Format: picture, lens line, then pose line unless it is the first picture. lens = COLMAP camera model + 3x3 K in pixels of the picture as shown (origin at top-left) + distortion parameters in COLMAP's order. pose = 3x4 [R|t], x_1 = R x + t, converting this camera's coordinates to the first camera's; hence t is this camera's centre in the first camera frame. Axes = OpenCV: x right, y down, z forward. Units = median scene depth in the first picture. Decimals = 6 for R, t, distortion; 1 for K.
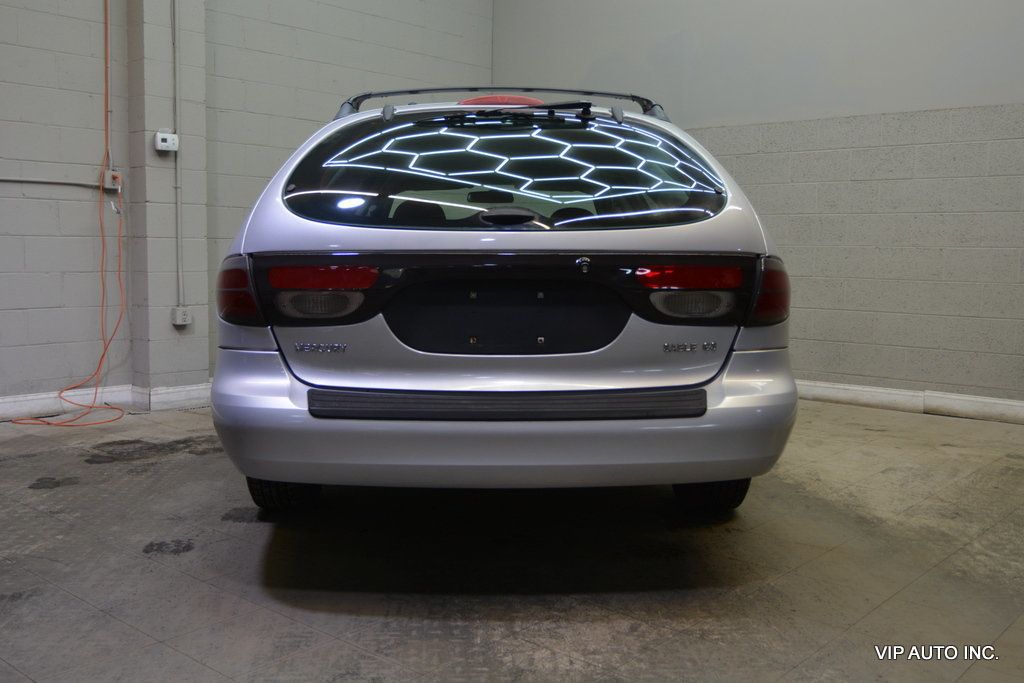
lens RADIAL K [[984.0, 0, 509.7], [0, 984.0, 335.1], [0, 0, 1]] dist [-0.013529, 0.007101]
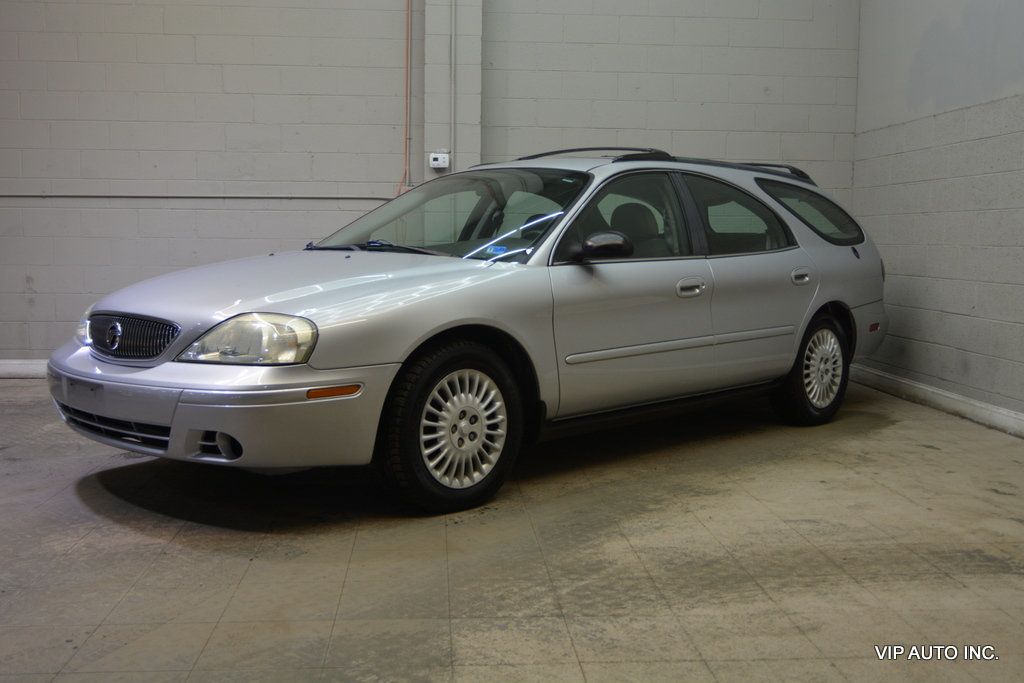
lens RADIAL K [[1040.7, 0, 512.0], [0, 1040.7, 341.5], [0, 0, 1]] dist [-0.006699, -0.005283]
pose [[0.712307, 0.064336, -0.698913, 0.893896], [-0.063906, 0.997599, 0.026700, -0.021643], [0.698953, 0.025646, 0.714708, 0.224394]]
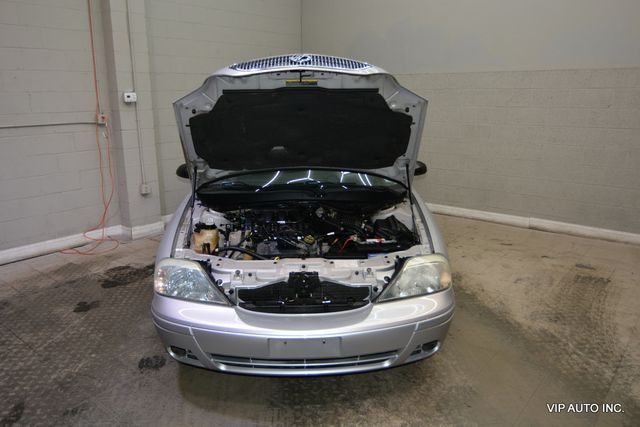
lens RADIAL K [[486.0, 0, 315.7], [0, 486.0, 209.3], [0, 0, 1]] dist [-0.014777, 0.011189]
pose [[0.999557, -0.023015, 0.018854, -0.032934], [0.019939, 0.988540, 0.149634, -0.169607], [-0.022082, -0.149192, 0.988562, 0.087228]]
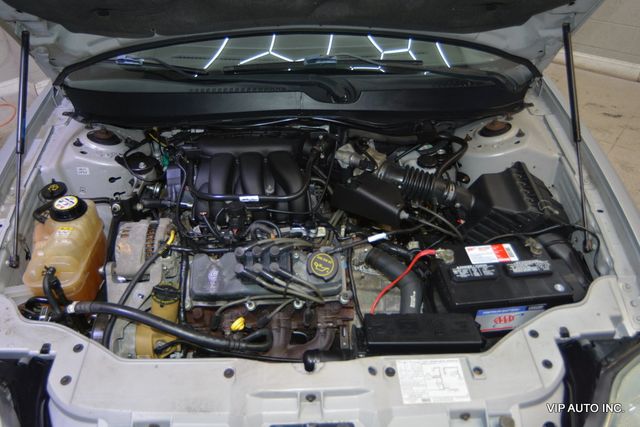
lens RADIAL K [[486.0, 0, 315.7], [0, 486.0, 209.3], [0, 0, 1]] dist [-0.014777, 0.011189]
pose [[0.999438, -0.028209, 0.018089, -0.037763], [0.014414, 0.849187, 0.527896, -0.186820], [-0.030253, -0.527339, 0.849116, 0.562293]]
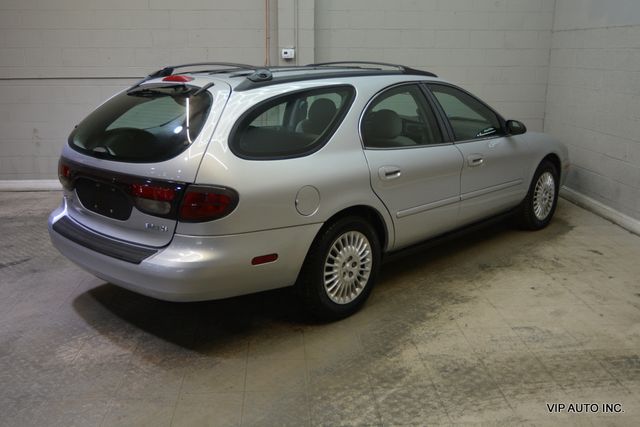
lens RADIAL K [[615.0, 0, 318.6], [0, 615.0, 209.5], [0, 0, 1]] dist [-0.013529, 0.007101]
pose [[0.705223, 0.166139, -0.689245, 0.810355], [-0.056425, 0.982225, 0.179027, -0.167973], [0.706737, -0.087363, 0.702062, 0.259554]]
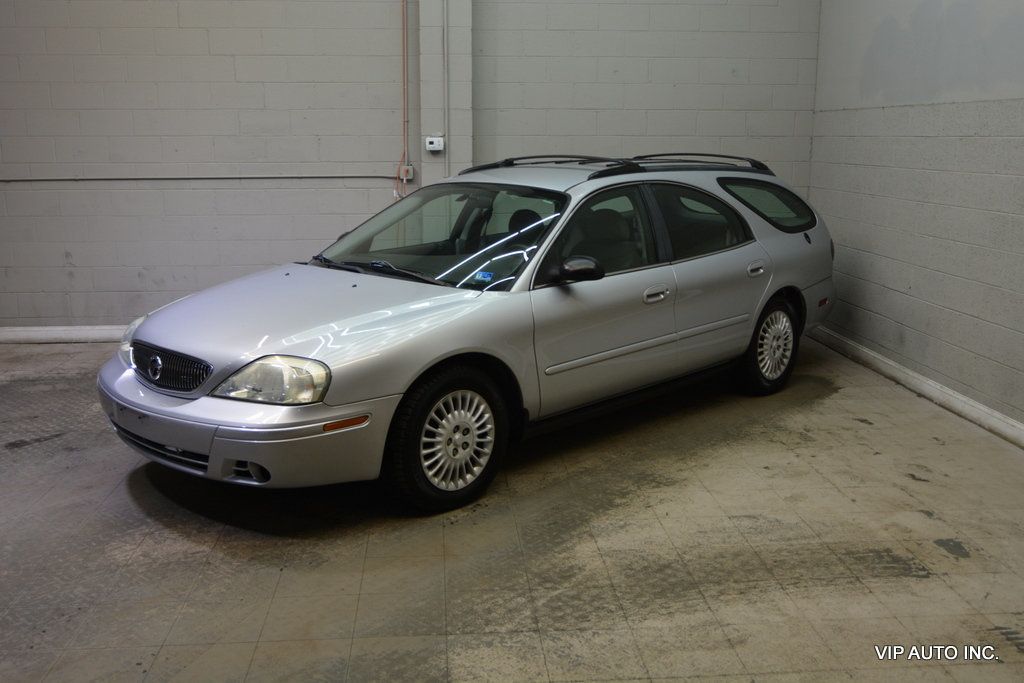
lens RADIAL K [[965.0, 0, 512.0], [0, 965.0, 341.5], [0, 0, 1]] dist [-0.017848, 0.005984]
pose [[0.715609, 0.134627, -0.685405, 0.939614], [-0.054936, 0.989058, 0.136915, -0.168028], [0.696338, -0.060324, 0.715175, 0.182513]]
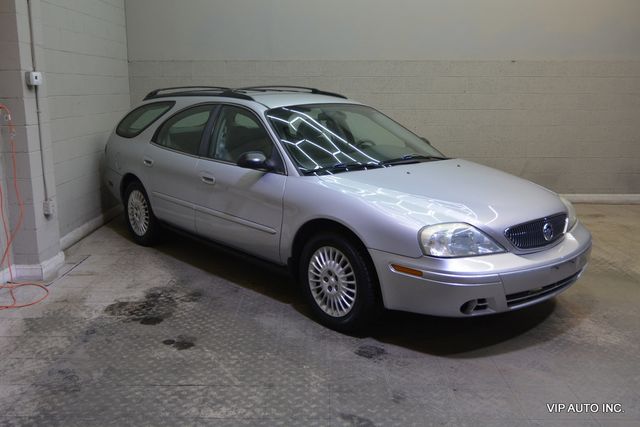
lens RADIAL K [[603.1, 0, 320.0], [0, 603.1, 213.5], [0, 0, 1]] dist [-0.017848, 0.005984]
pose [[0.753954, -0.145316, 0.640653, -0.866381], [0.067291, 0.987181, 0.144726, -0.157858], [-0.653472, -0.066007, 0.754068, 0.200899]]
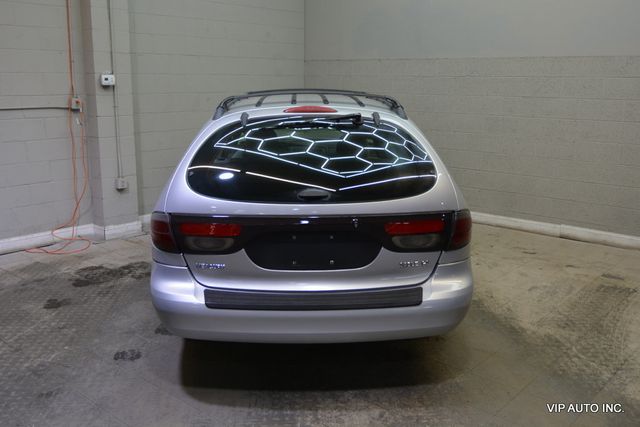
lens RADIAL K [[615.0, 0, 318.6], [0, 615.0, 209.5], [0, 0, 1]] dist [-0.013529, 0.007101]
pose [[0.999991, -0.004075, 0.001348, 0.003986], [0.003882, 0.992652, 0.120946, -0.149590], [-0.001831, -0.120939, 0.992658, -0.074542]]
